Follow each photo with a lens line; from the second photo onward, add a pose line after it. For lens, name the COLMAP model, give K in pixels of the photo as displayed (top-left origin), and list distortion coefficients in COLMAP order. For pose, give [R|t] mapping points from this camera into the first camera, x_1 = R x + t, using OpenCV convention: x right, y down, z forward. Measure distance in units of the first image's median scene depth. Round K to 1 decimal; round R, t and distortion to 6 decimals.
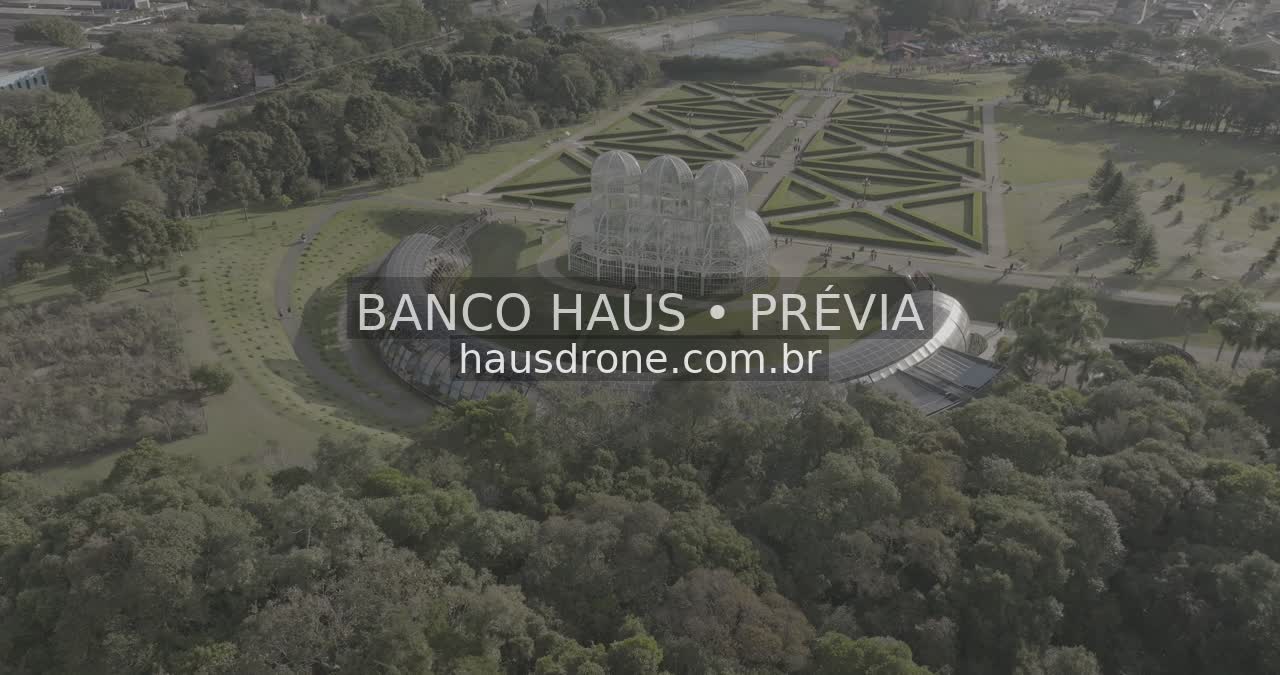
lens RADIAL K [[899.3, 0, 640.0], [0, 899.3, 337.5], [0, 0, 1]] dist [-0.007864, 0.025026]
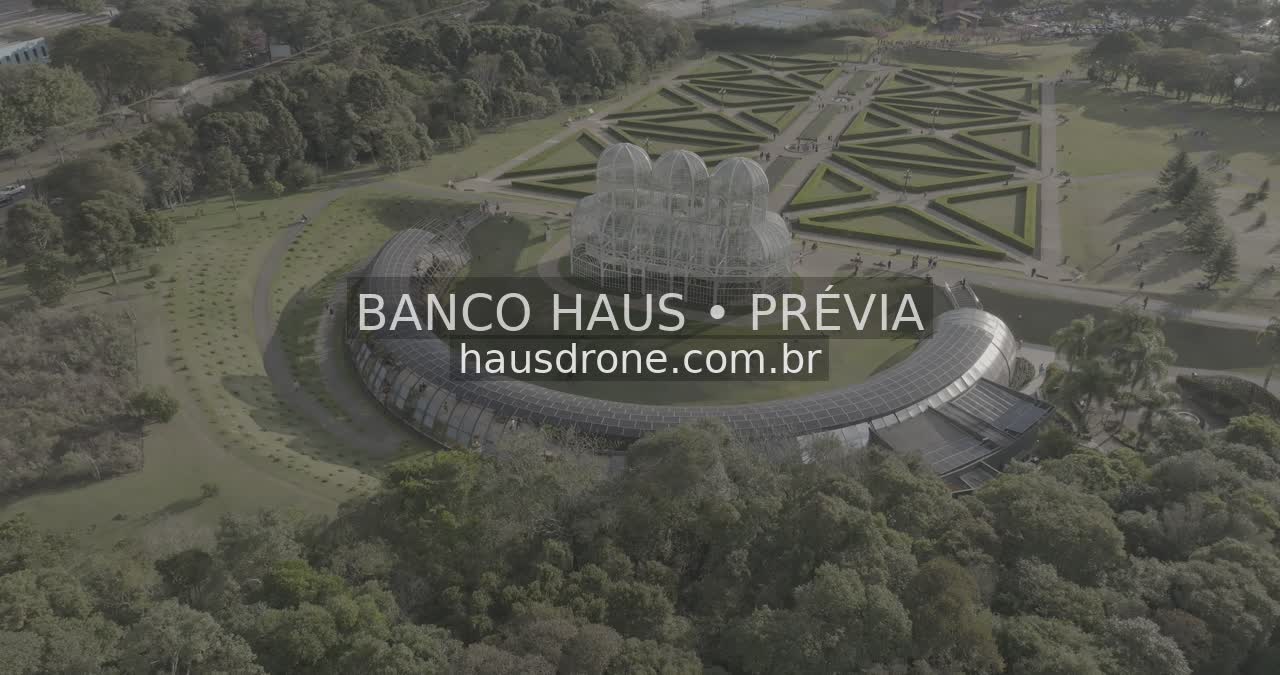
lens RADIAL K [[899.3, 0, 640.0], [0, 899.3, 337.5], [0, 0, 1]] dist [-0.007864, 0.025026]
pose [[0.998558, 0.023071, -0.048473, 0.028147], [-0.021113, 0.998955, 0.040533, -0.037444], [0.049358, -0.039451, 0.998002, 0.068750]]
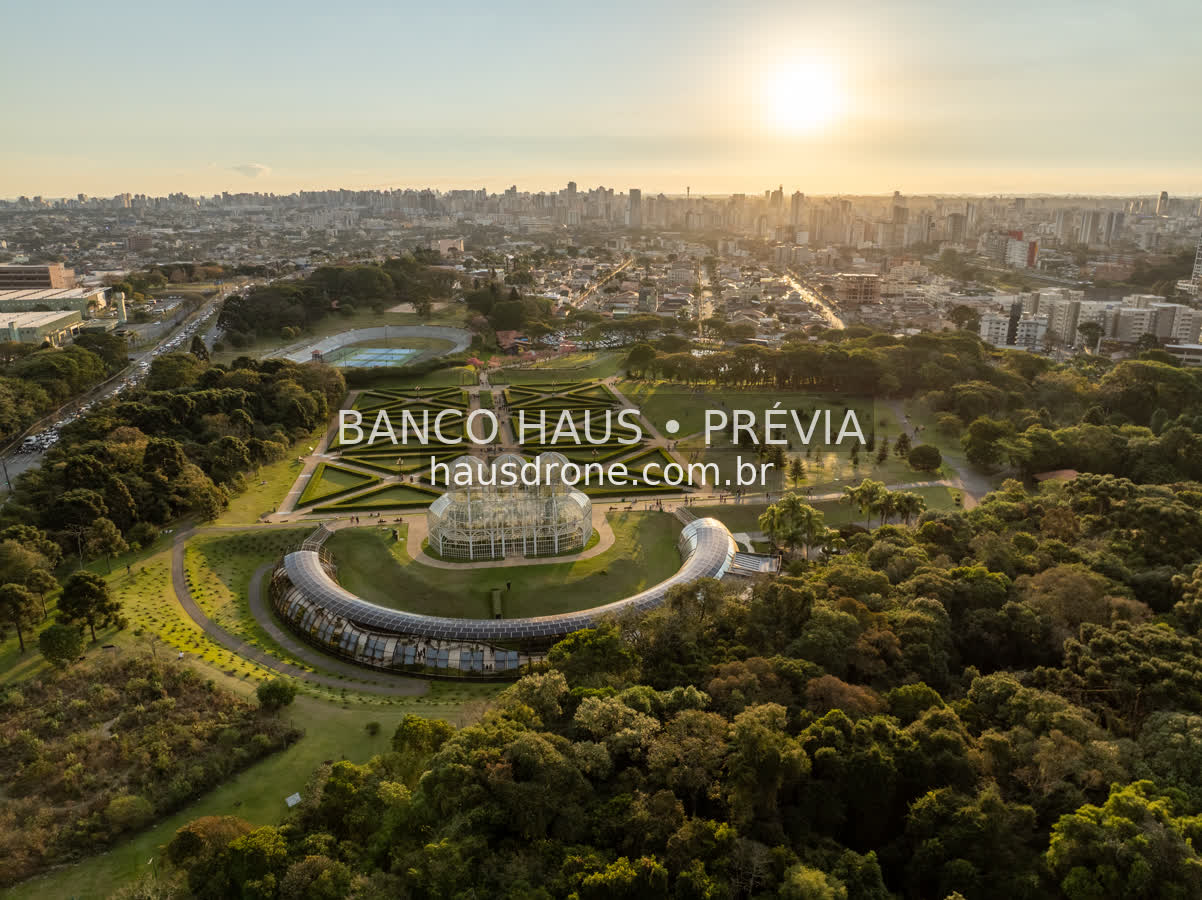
lens RADIAL K [[846.2, 0, 601.0], [0, 846.2, 450.0], [0, 0, 1]] dist [-0.045124, 0.010936]
pose [[0.883420, -0.141253, 0.446784, -0.295559], [0.217717, 0.968047, -0.124436, -0.018081], [-0.414931, 0.207202, 0.885945, -0.112813]]
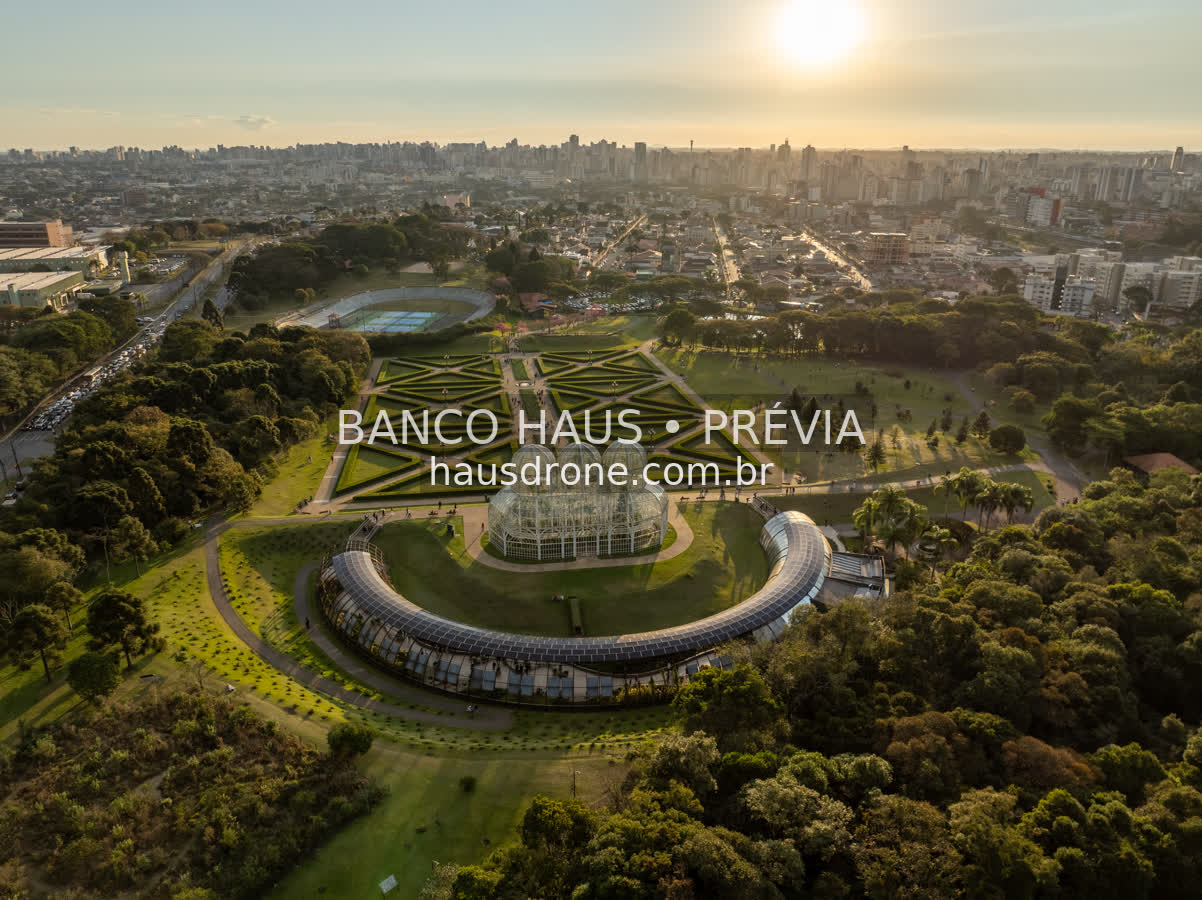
lens RADIAL K [[846.2, 0, 601.0], [0, 846.2, 450.0], [0, 0, 1]] dist [-0.045124, 0.010936]
pose [[0.883311, -0.161638, 0.440040, -0.319187], [0.215734, 0.973533, -0.075448, -0.075294], [-0.416198, 0.161576, 0.894803, -0.003216]]
